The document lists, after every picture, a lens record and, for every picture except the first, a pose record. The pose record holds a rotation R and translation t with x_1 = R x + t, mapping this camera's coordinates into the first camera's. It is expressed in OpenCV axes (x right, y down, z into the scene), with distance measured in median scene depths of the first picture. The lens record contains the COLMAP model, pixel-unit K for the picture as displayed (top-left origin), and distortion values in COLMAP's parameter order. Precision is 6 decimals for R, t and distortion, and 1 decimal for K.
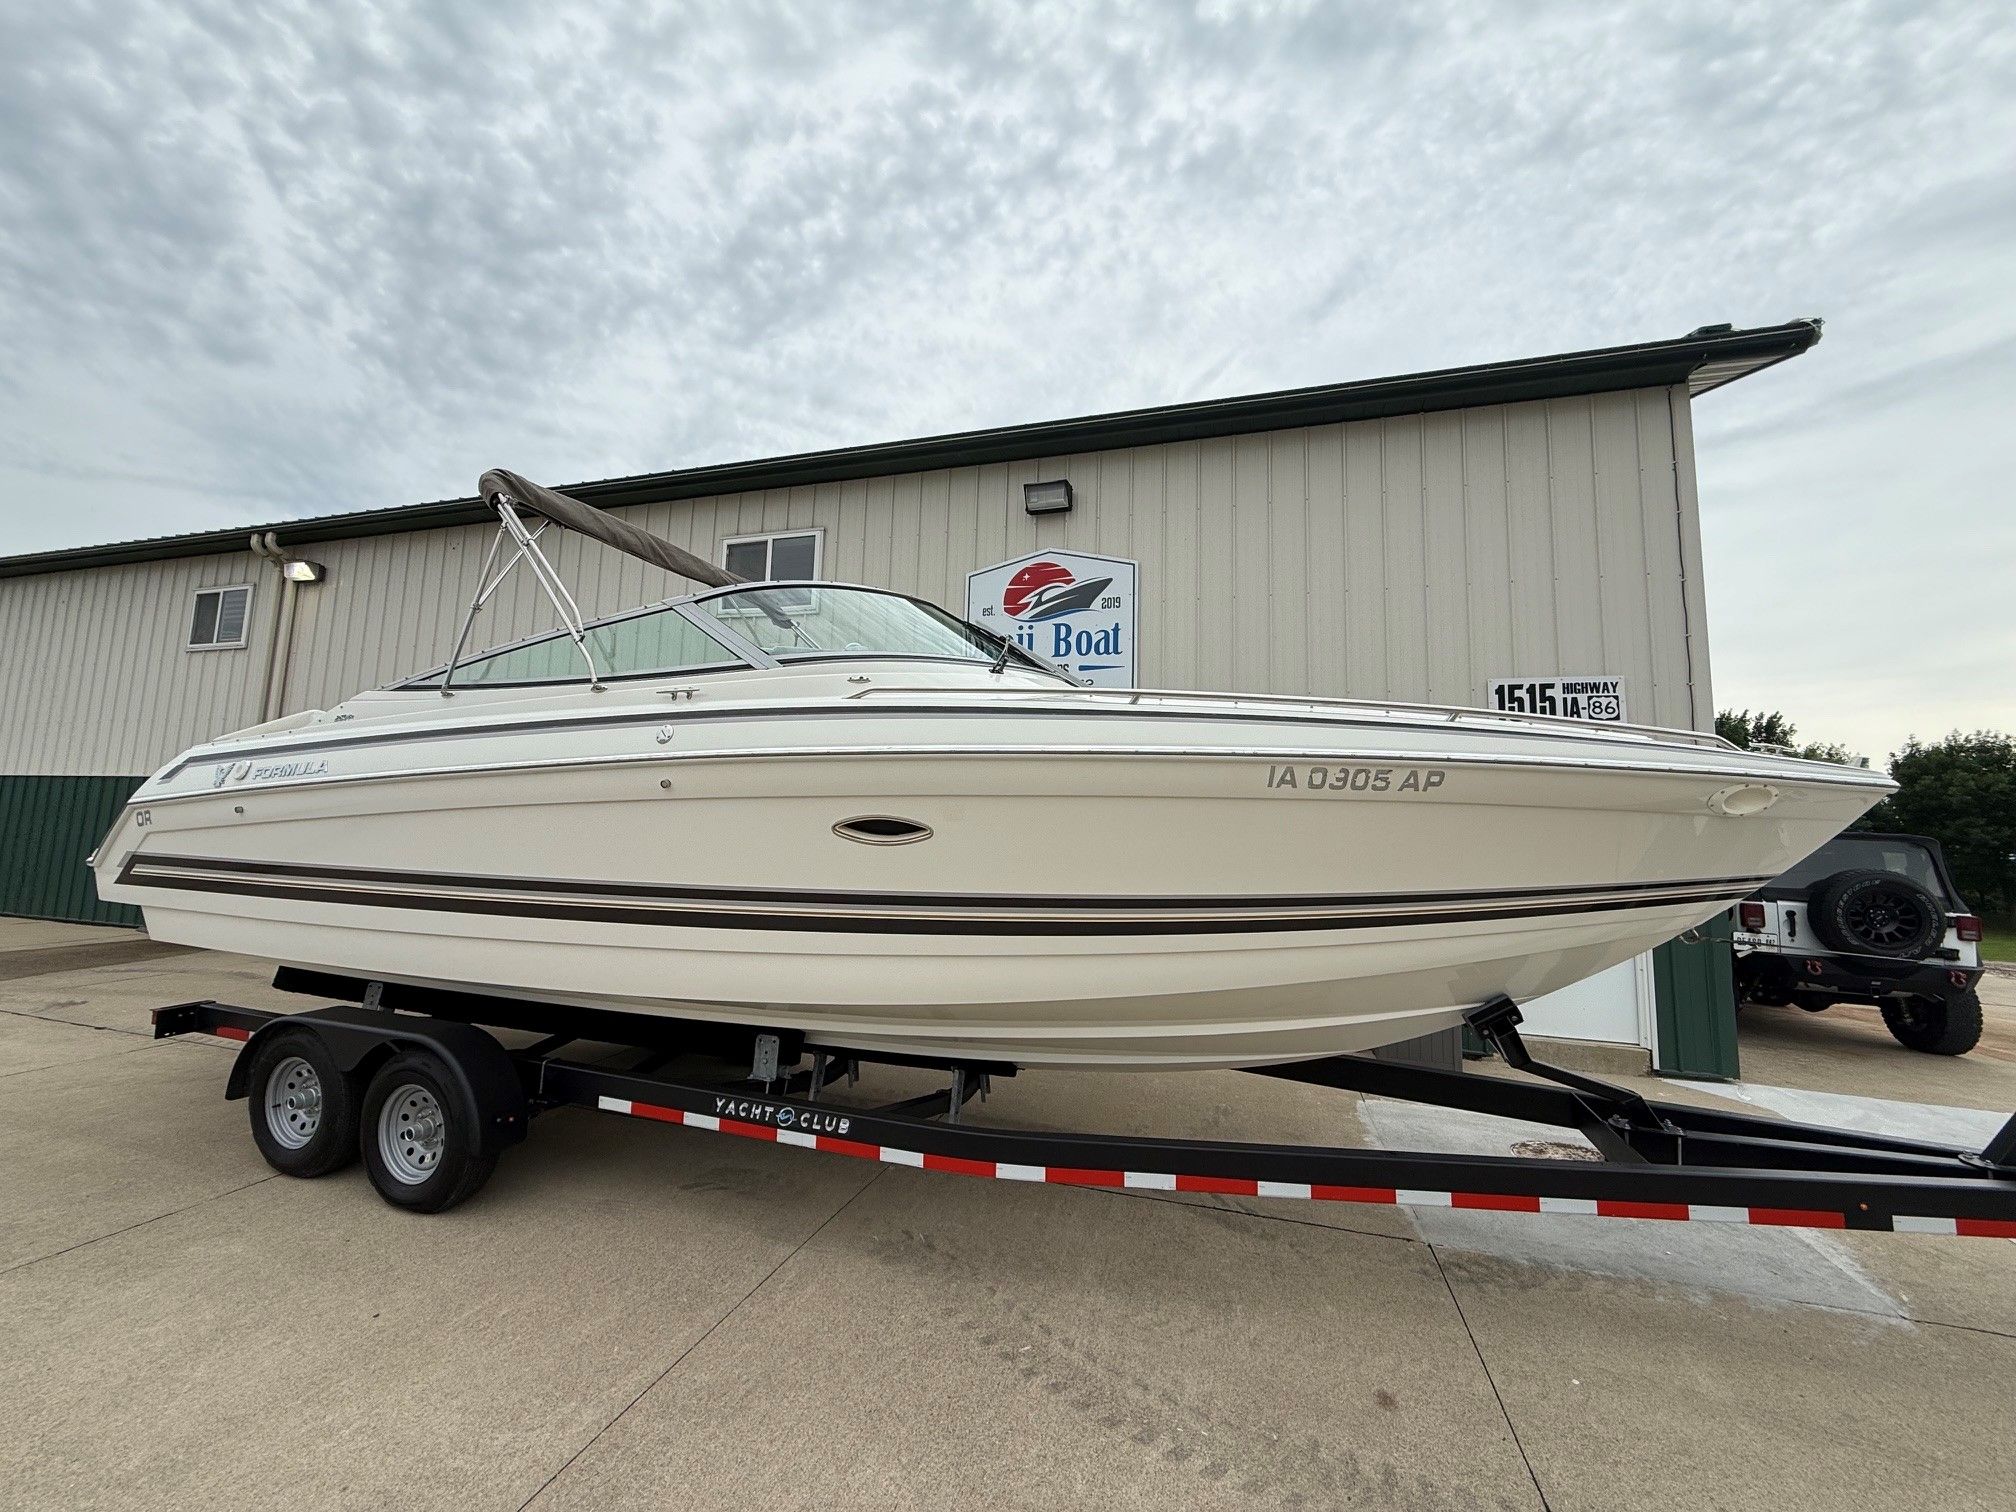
lens RADIAL K [[800.8, 0, 1005.9], [0, 800.8, 751.2], [0, 0, 1]] dist [-0.000760, 0.000113]
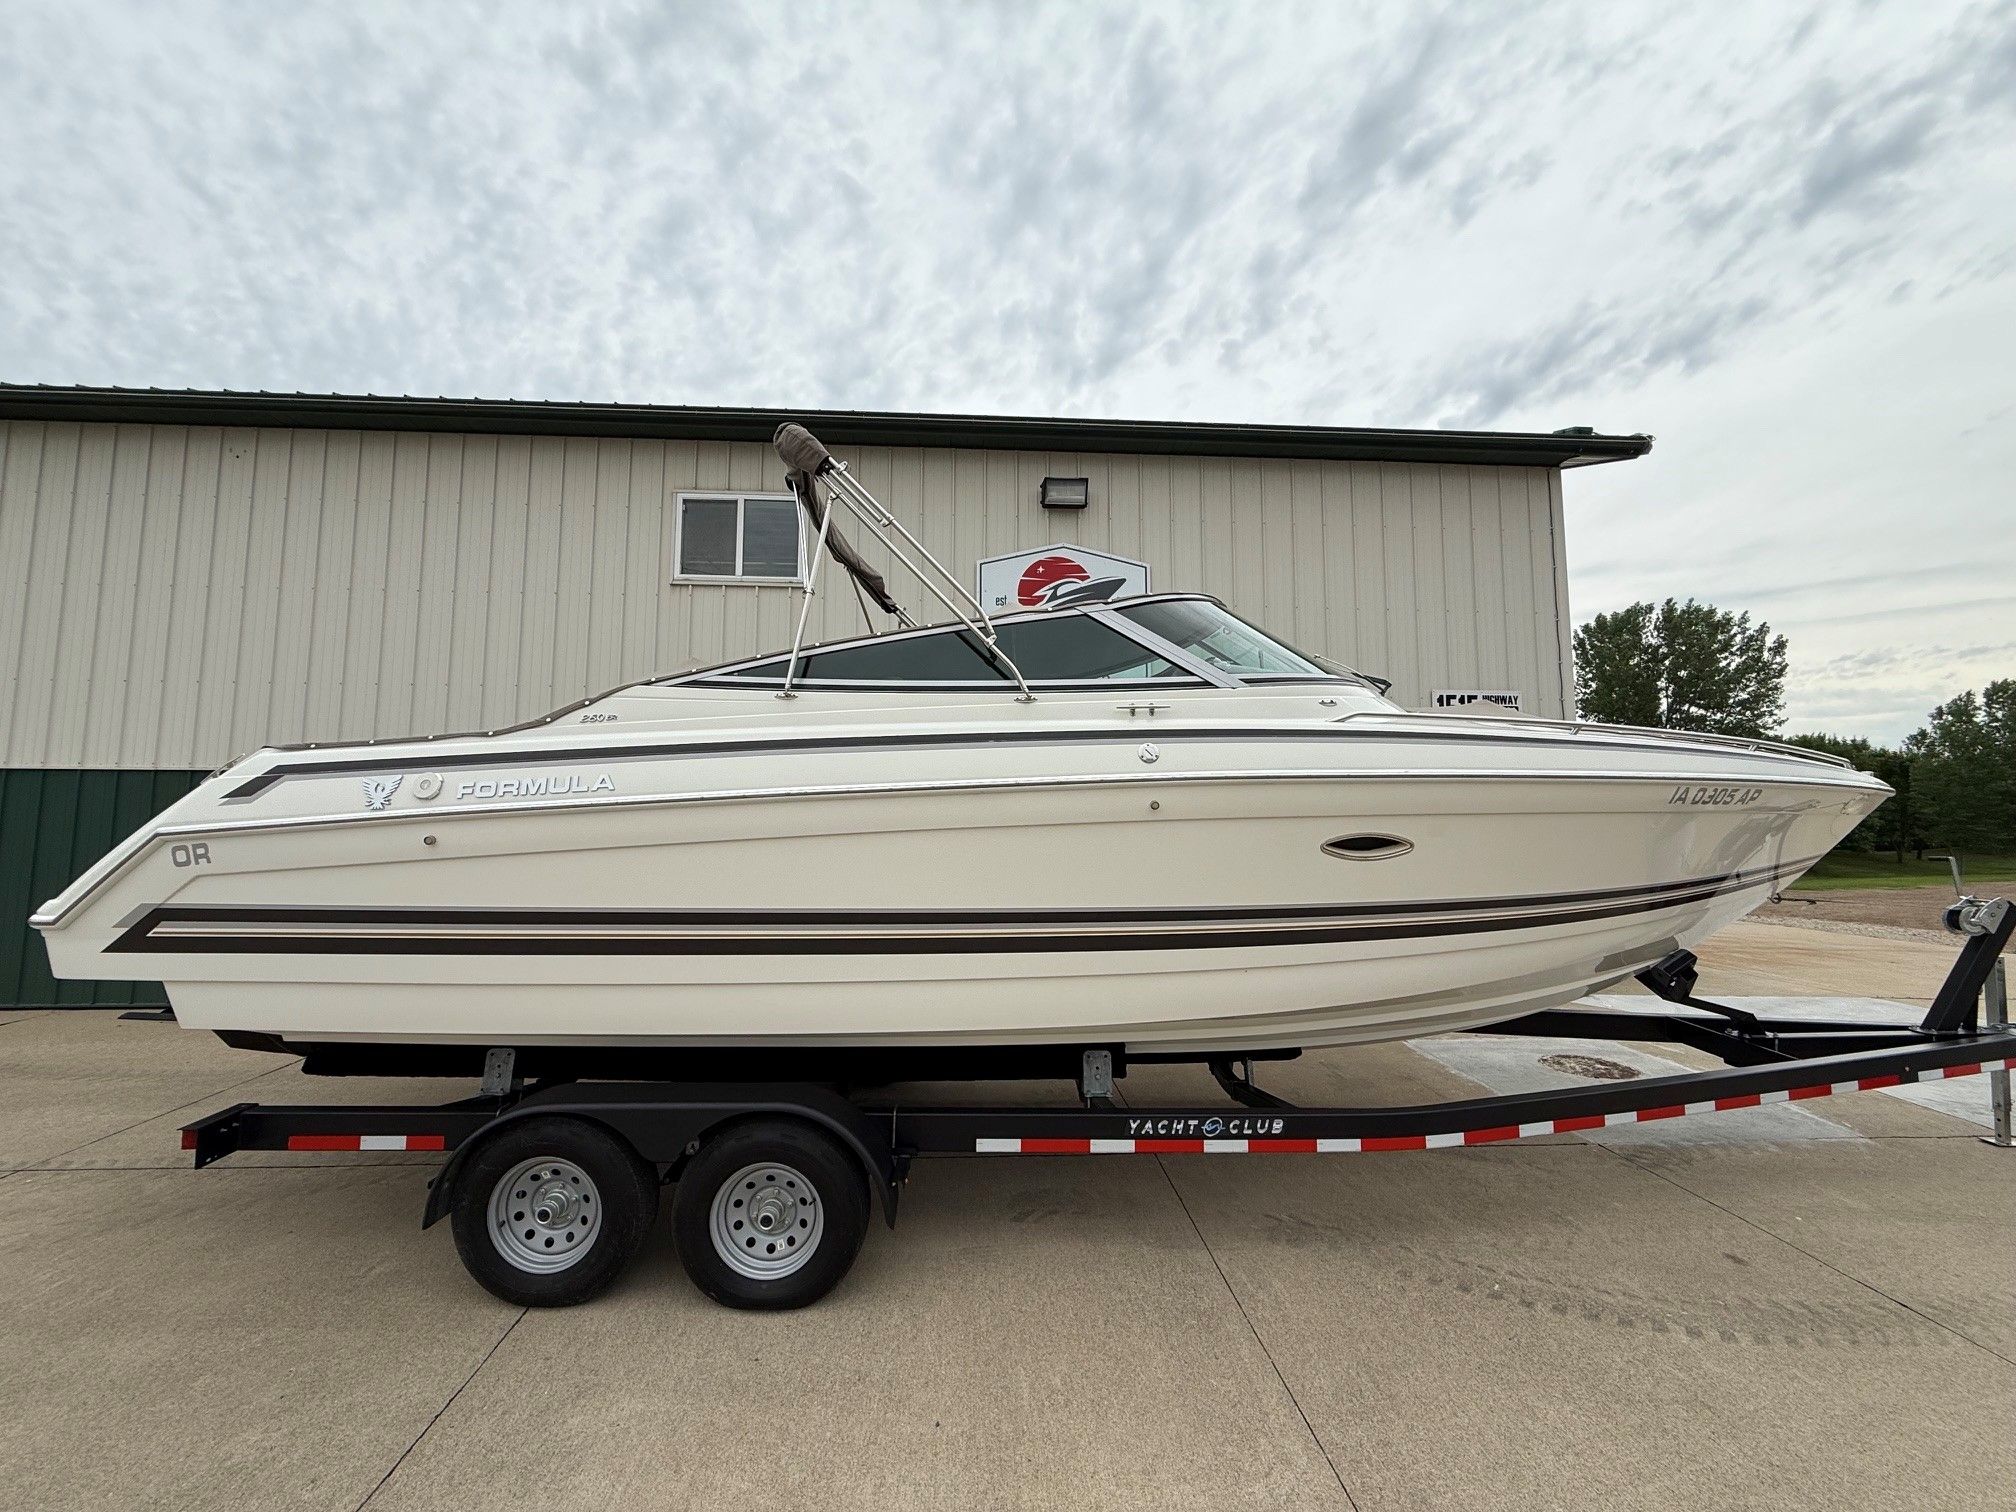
lens RADIAL K [[801.2, 0, 1001.5], [0, 801.2, 751.1], [0, 0, 1]] dist [-0.000623, 0.000185]
pose [[0.936149, 0.003468, 0.351587, -0.734471], [-0.015643, 0.999372, 0.031796, -0.040953], [-0.351256, -0.035266, 0.935615, 0.131017]]
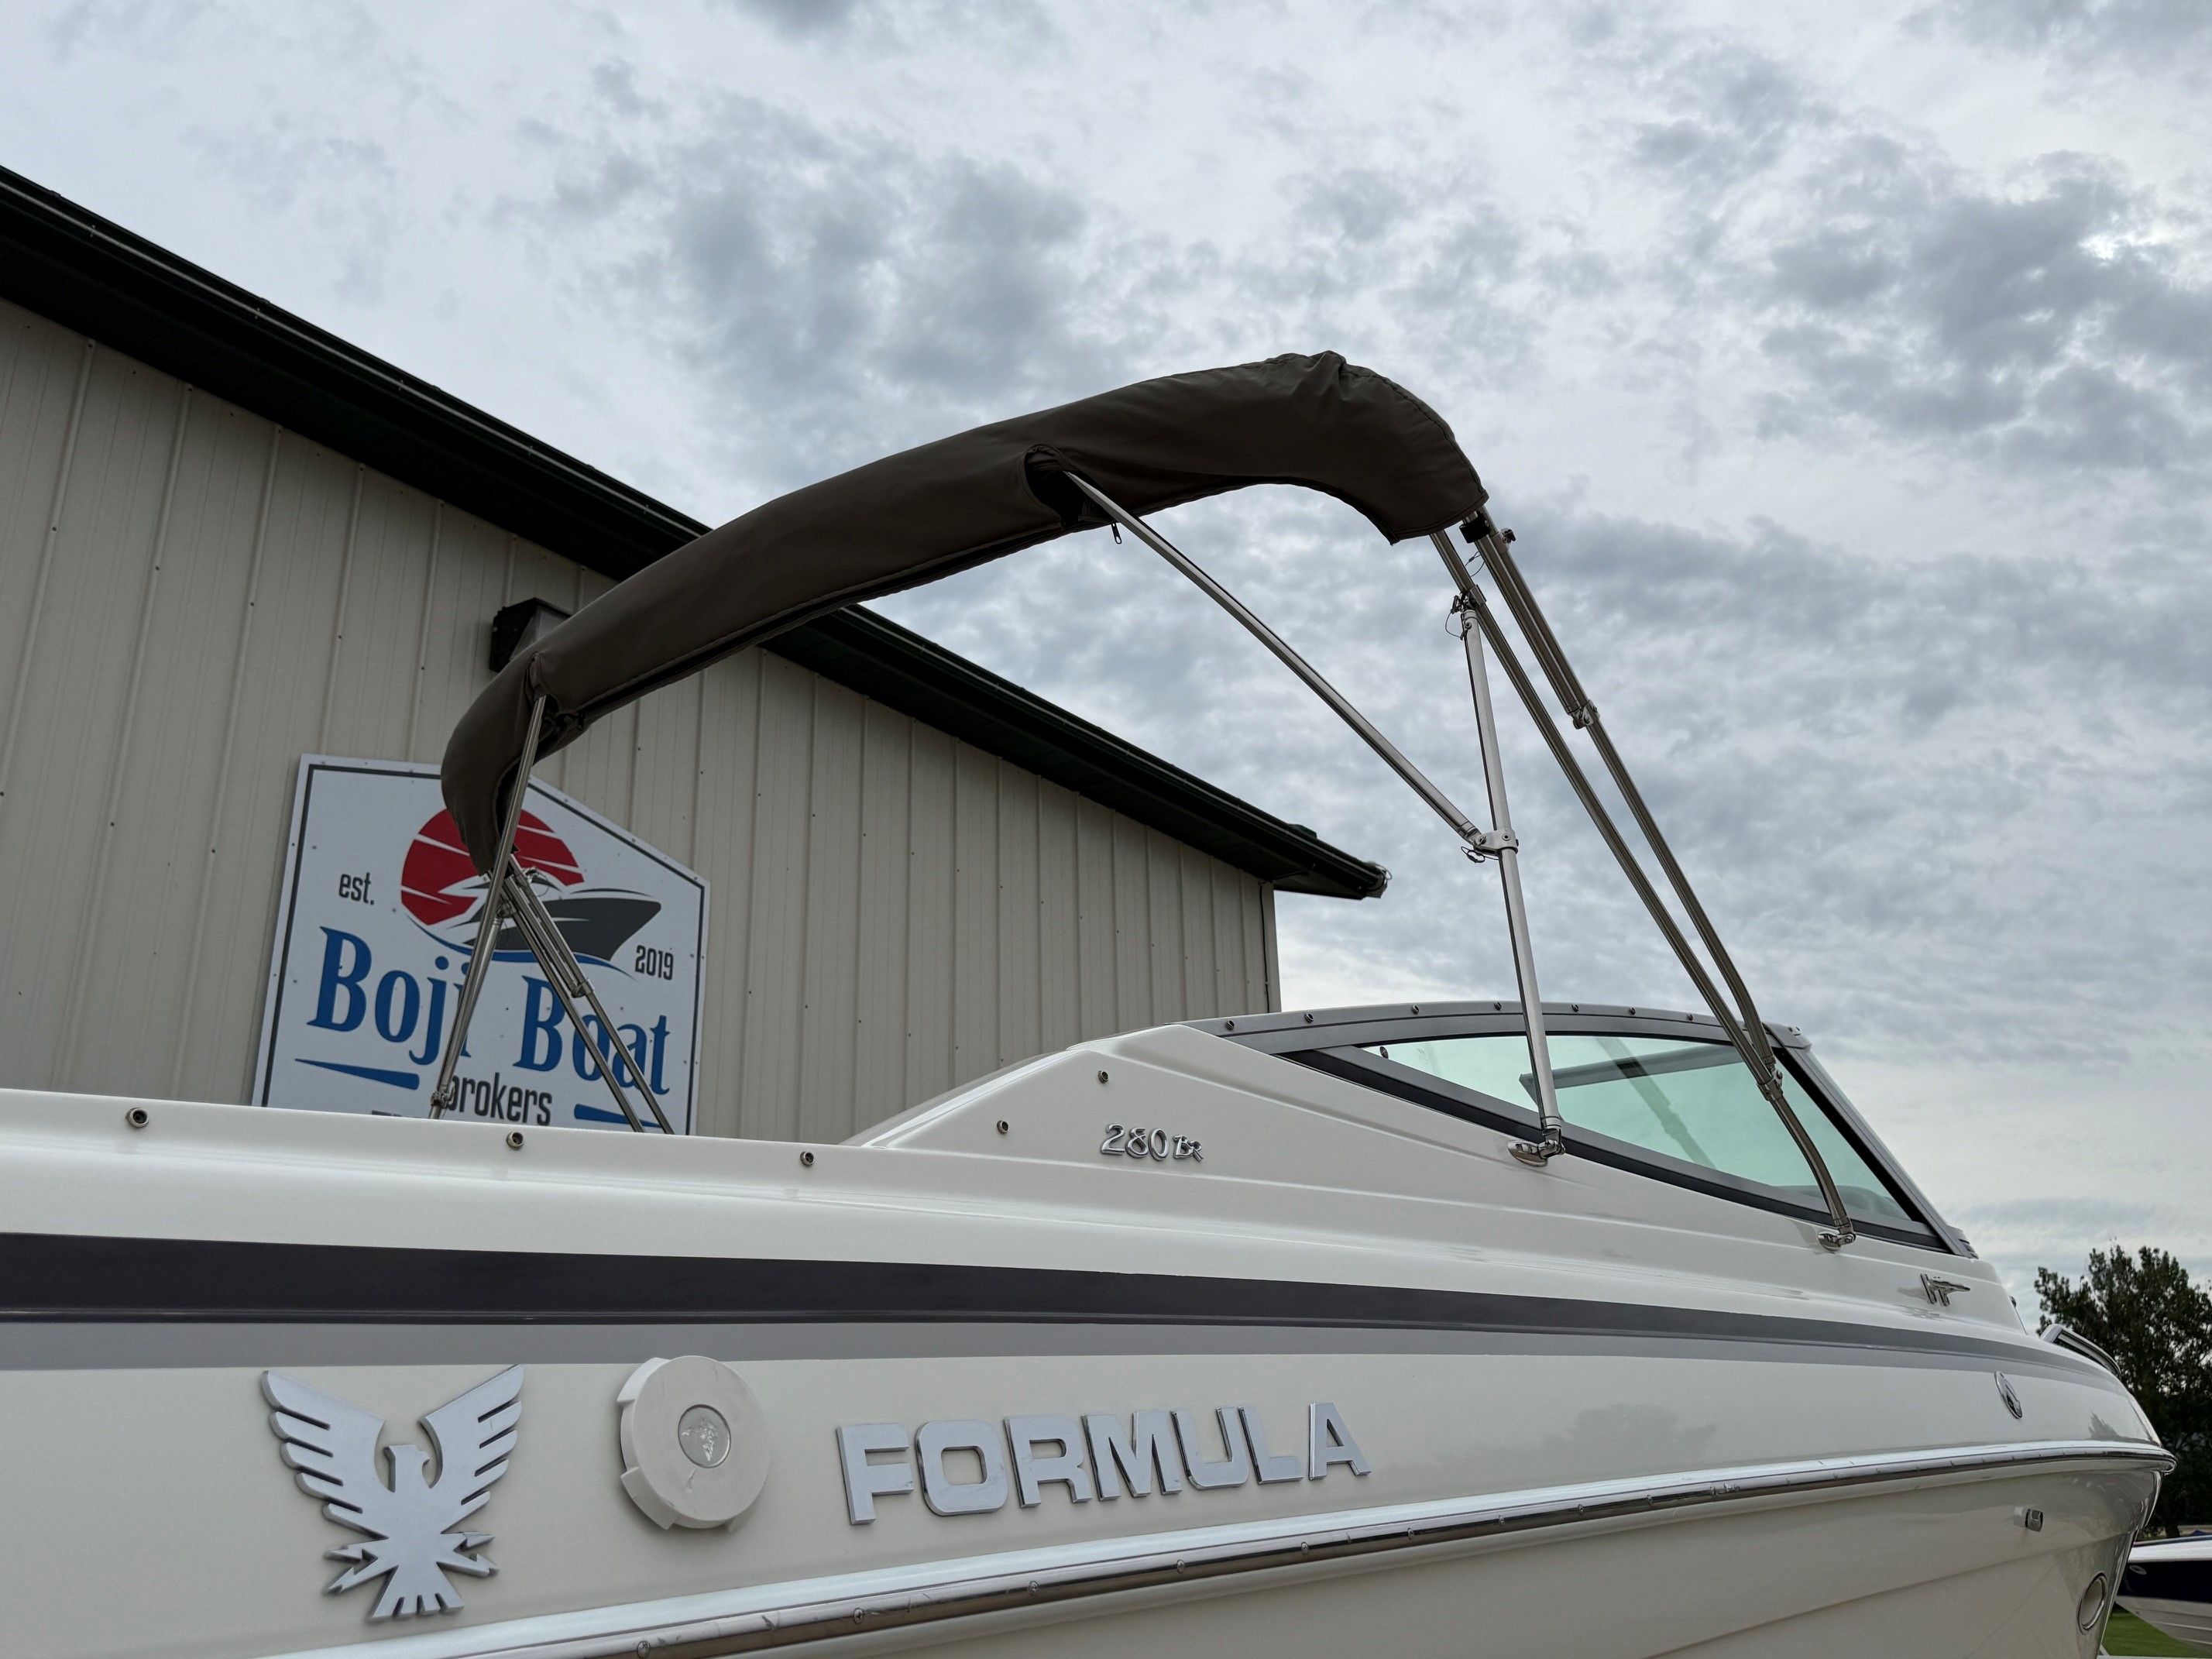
lens RADIAL K [[1816.4, 0, 1106.0], [0, 1816.4, 829.5], [0, 0, 1]] dist [0.087197, -0.001738]
pose [[0.352355, 0.299650, 0.886598, -1.193771], [-0.074781, 0.953341, -0.292488, 0.008225], [-0.932874, 0.036759, 0.358322, 0.853572]]
